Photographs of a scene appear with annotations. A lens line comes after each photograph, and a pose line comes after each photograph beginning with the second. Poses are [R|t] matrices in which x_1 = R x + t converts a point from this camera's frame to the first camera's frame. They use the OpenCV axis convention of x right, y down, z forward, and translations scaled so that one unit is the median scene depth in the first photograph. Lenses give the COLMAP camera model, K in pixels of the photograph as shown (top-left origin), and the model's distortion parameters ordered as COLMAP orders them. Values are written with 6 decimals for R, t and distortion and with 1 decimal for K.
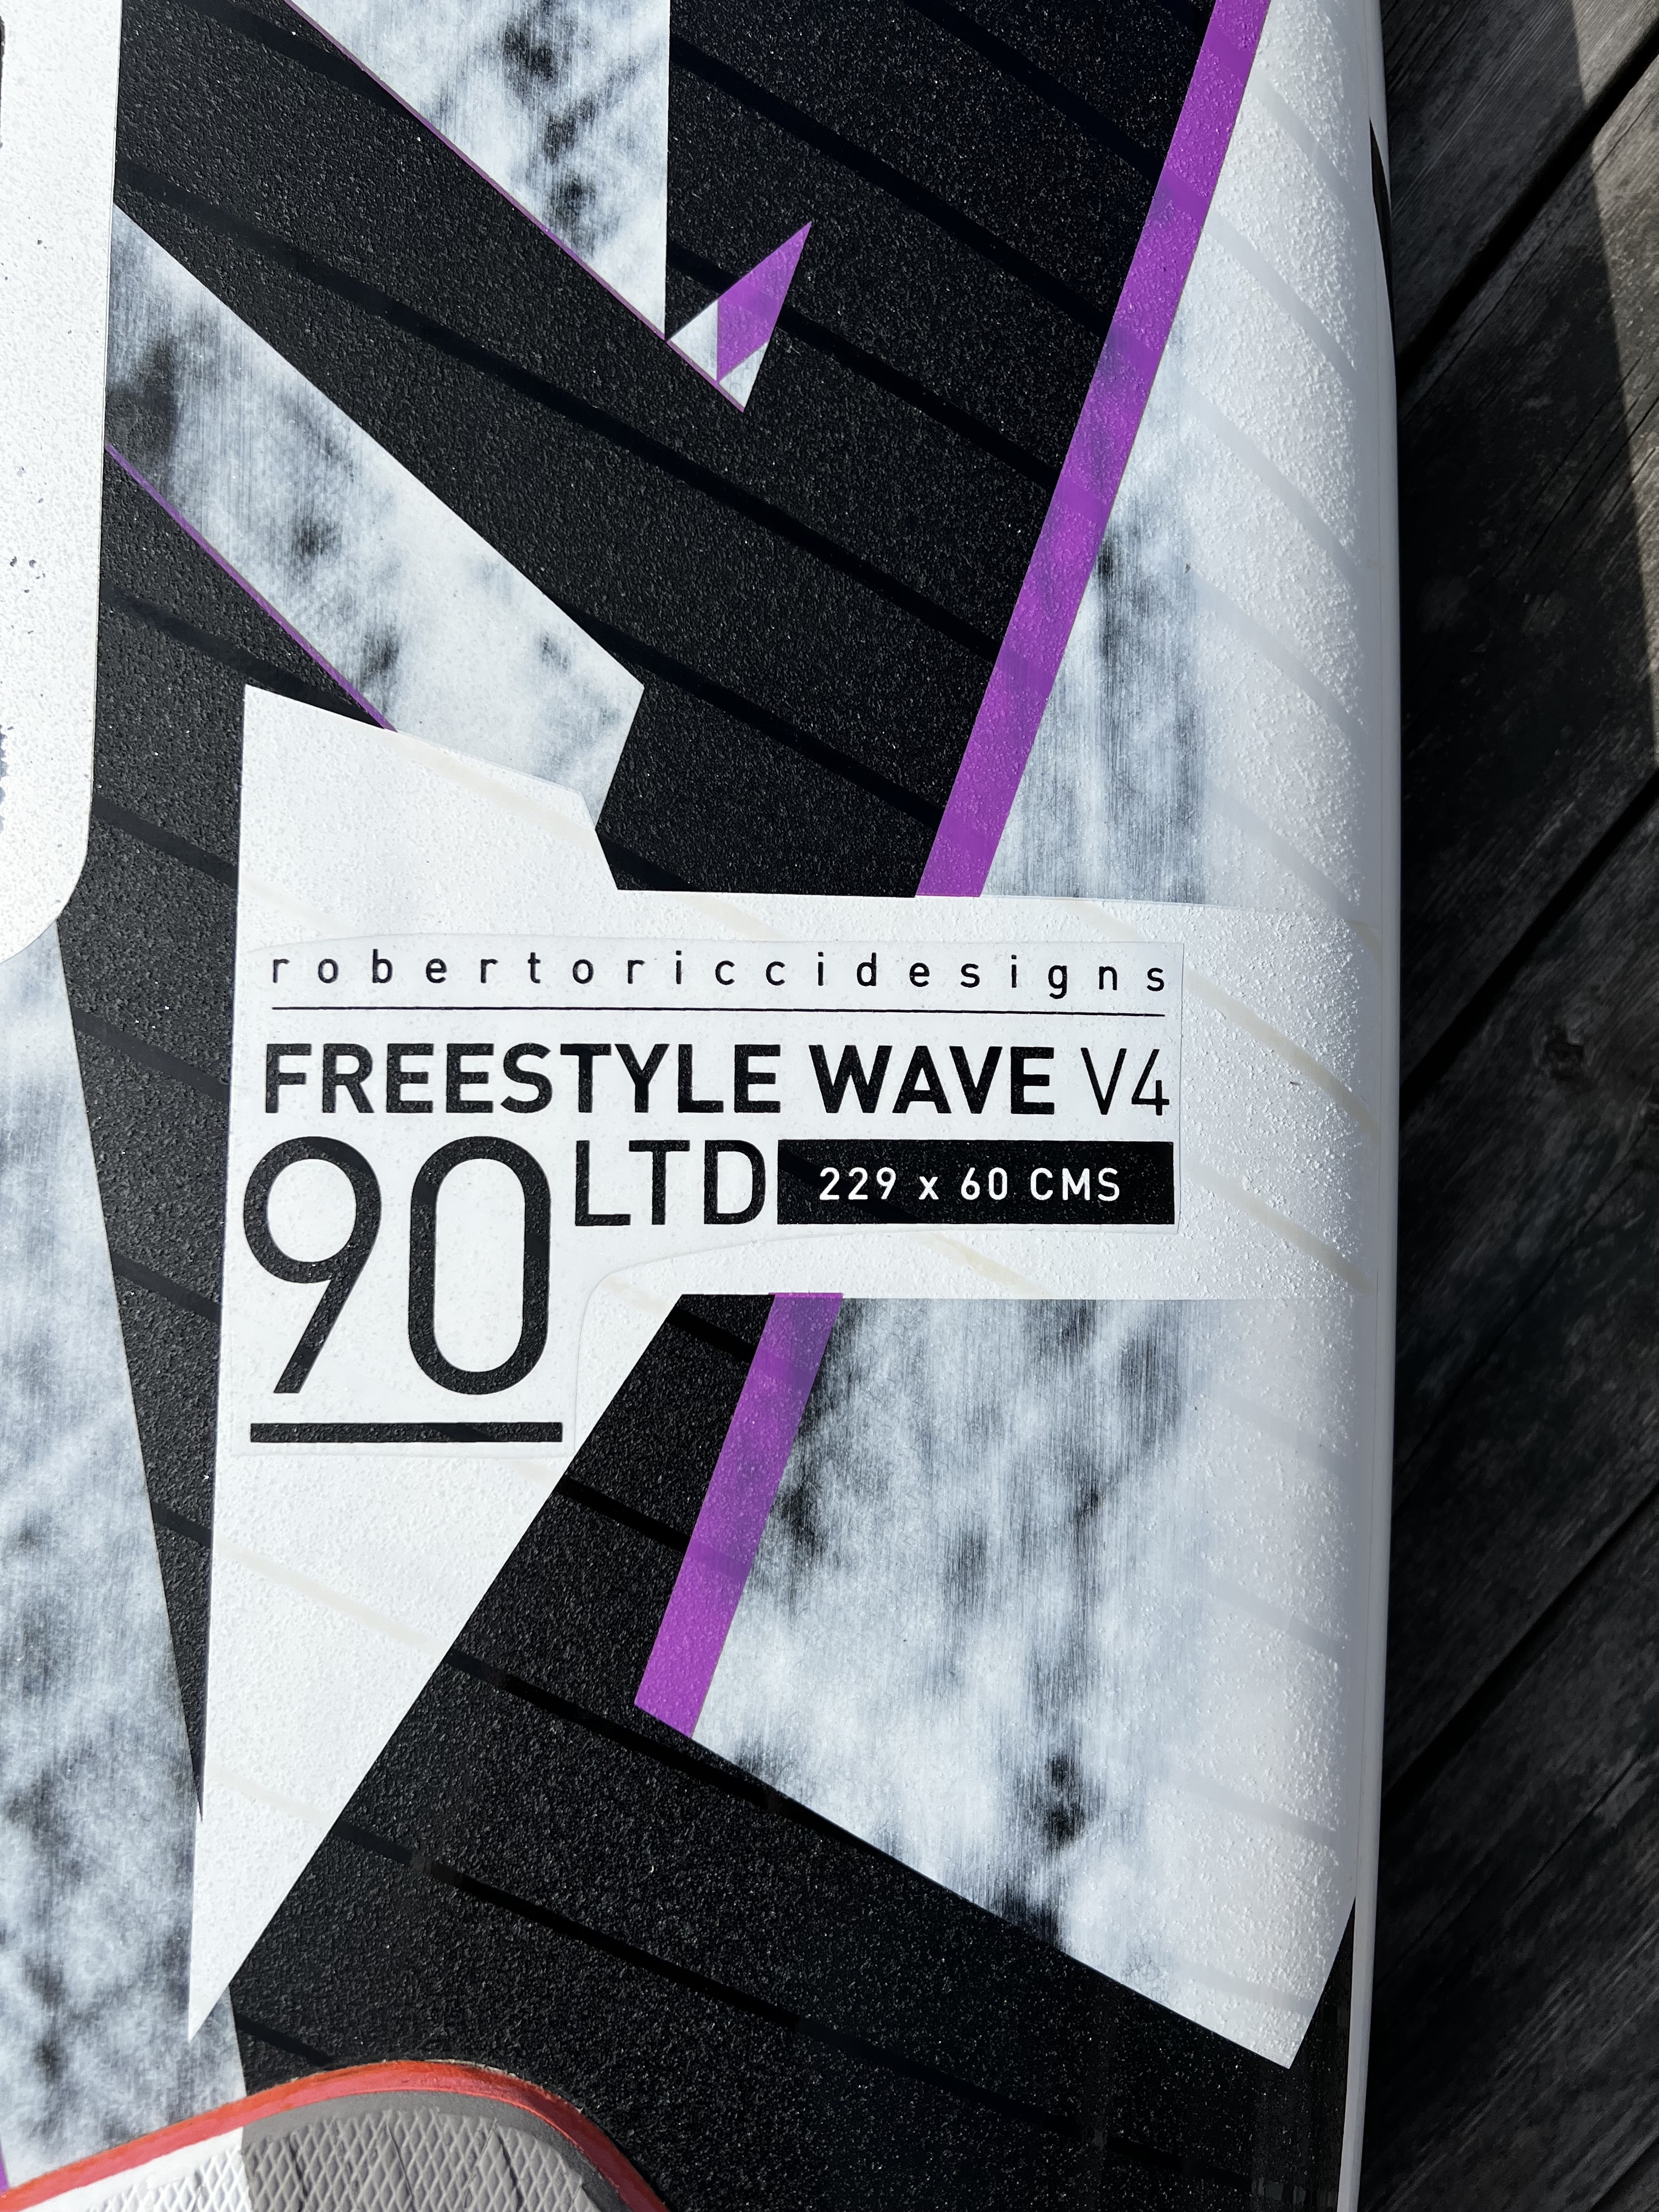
lens RADIAL K [[1663.3, 0, 836.4], [0, 1663.3, 1104.9], [0, 0, 1]] dist [0.022247, -0.018579]
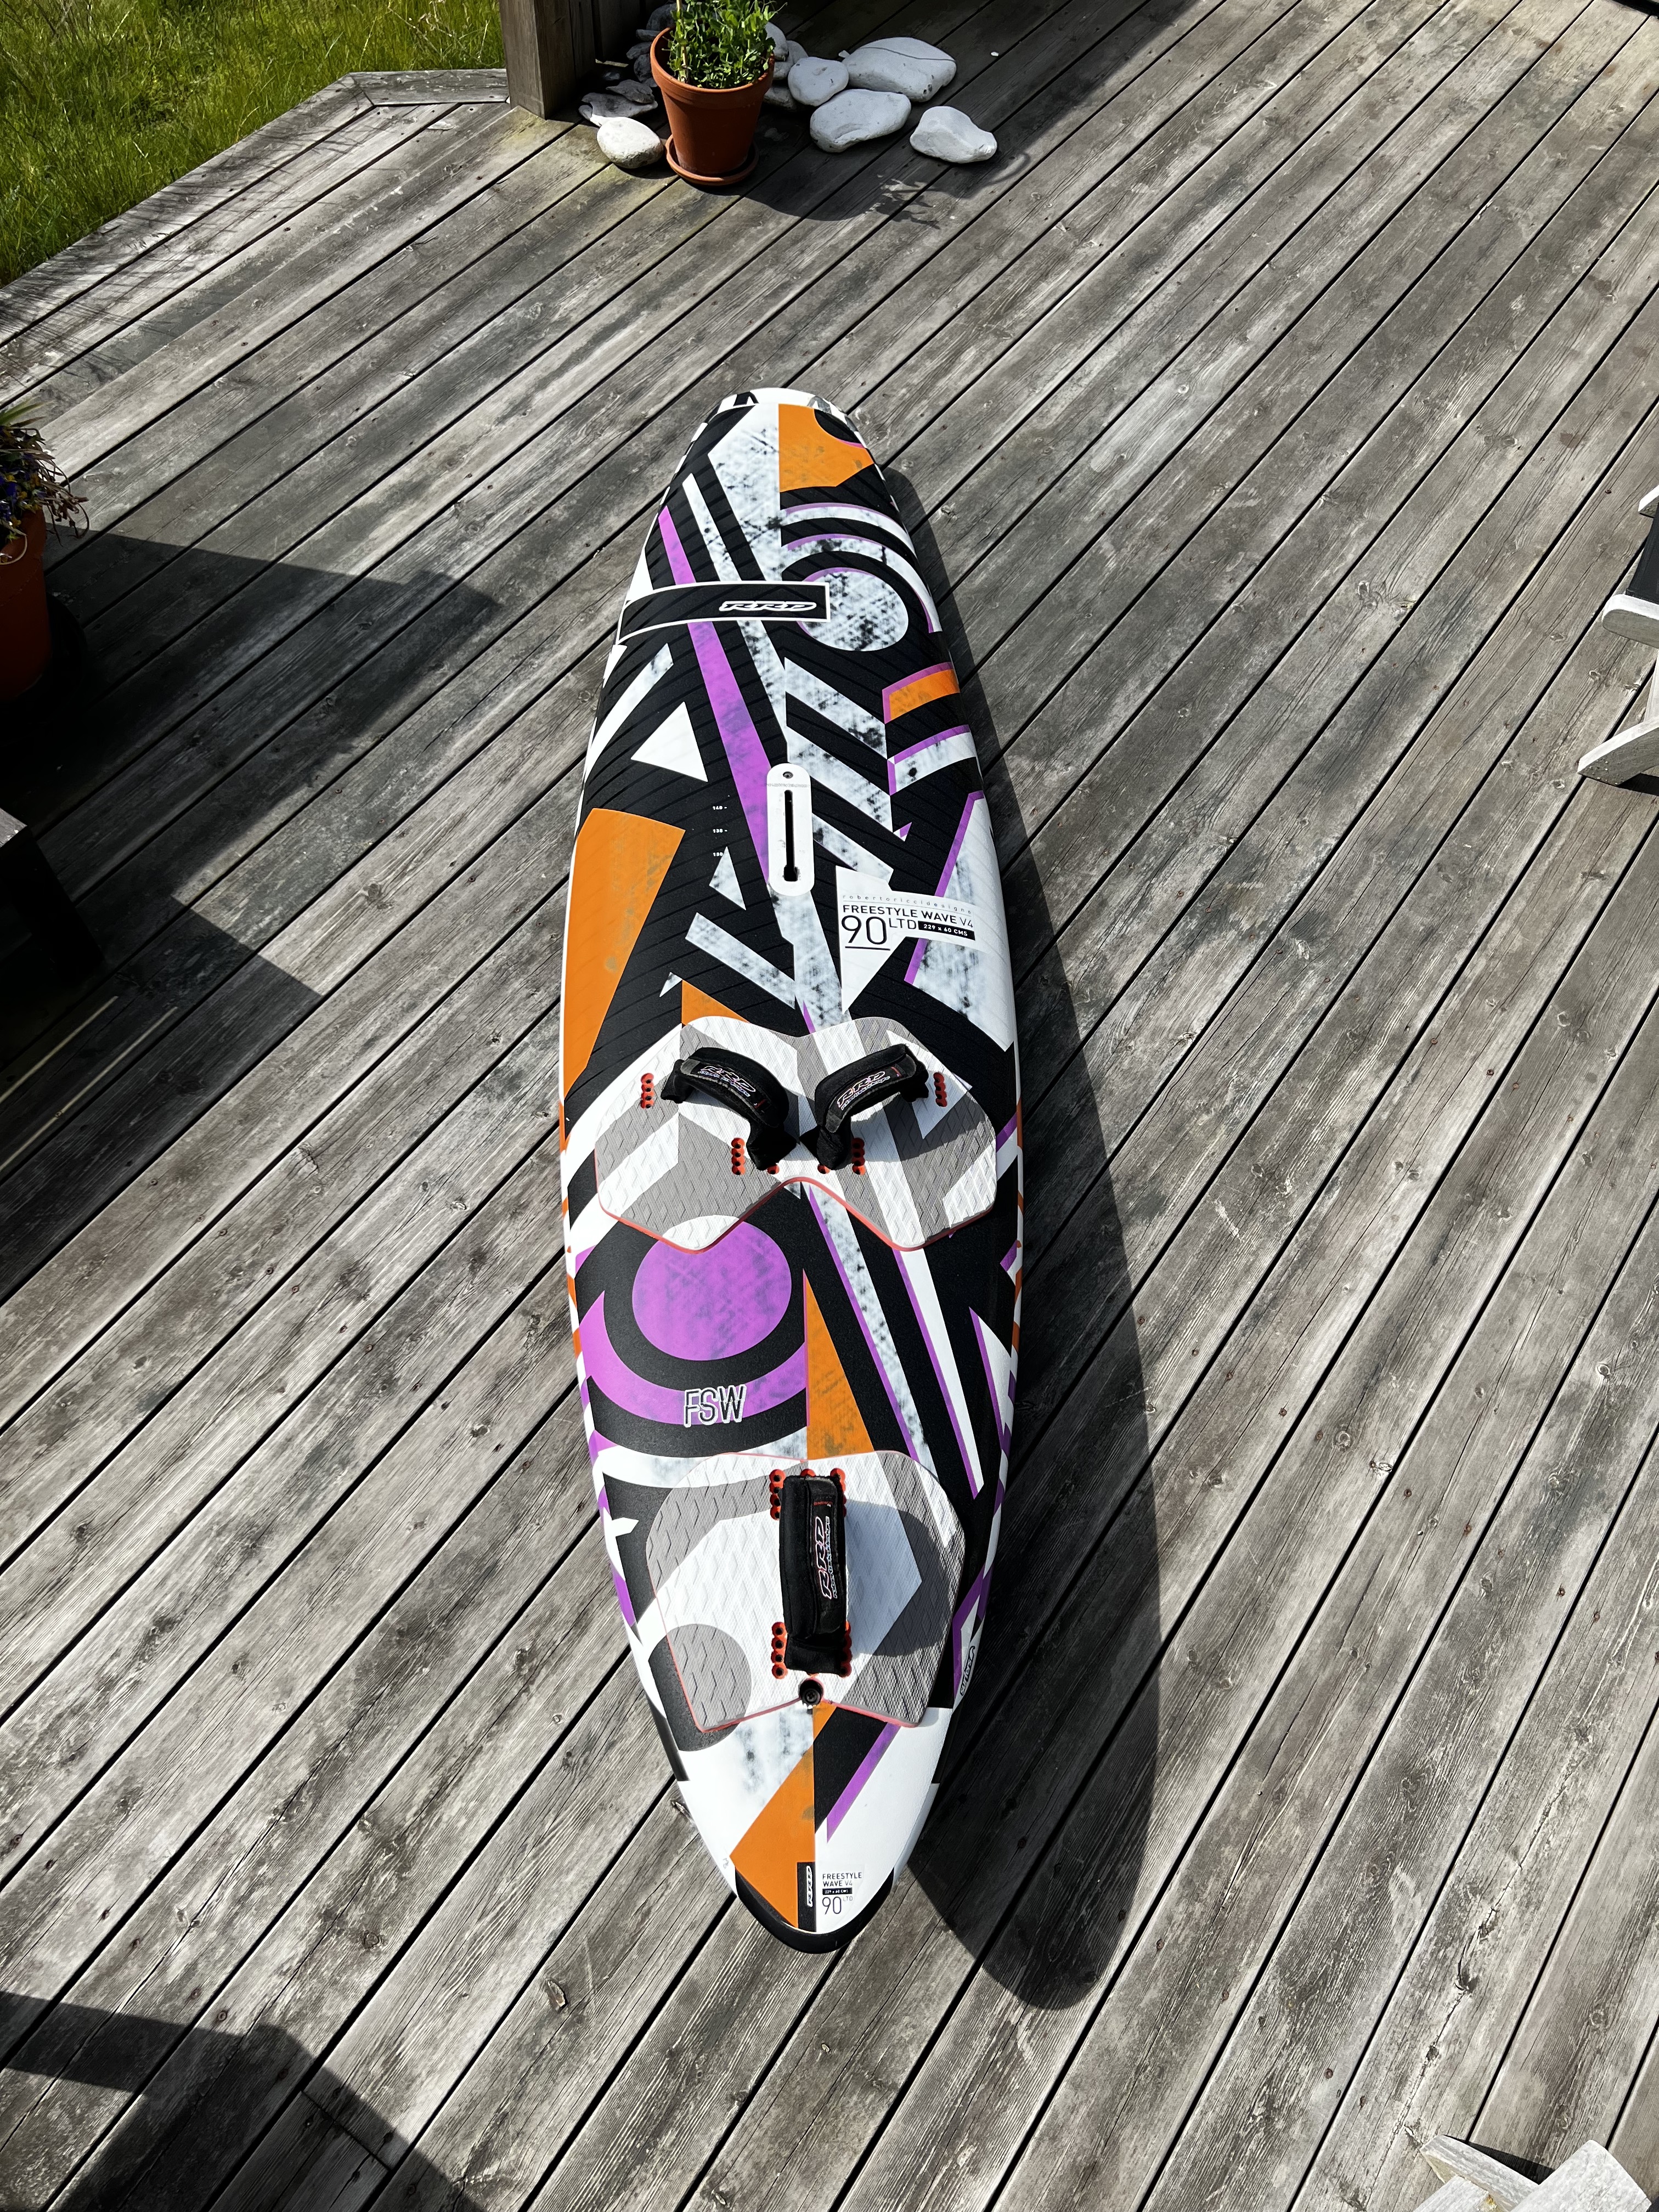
lens RADIAL K [[1663.3, 0, 836.0], [0, 1663.3, 1102.8], [0, 0, 1]] dist [0.022247, -0.018579]
pose [[0.987483, 0.047566, 0.150381, -1.352289], [0.041410, 0.841805, -0.538191, 4.297468], [-0.152191, 0.537682, 0.829299, -4.192527]]
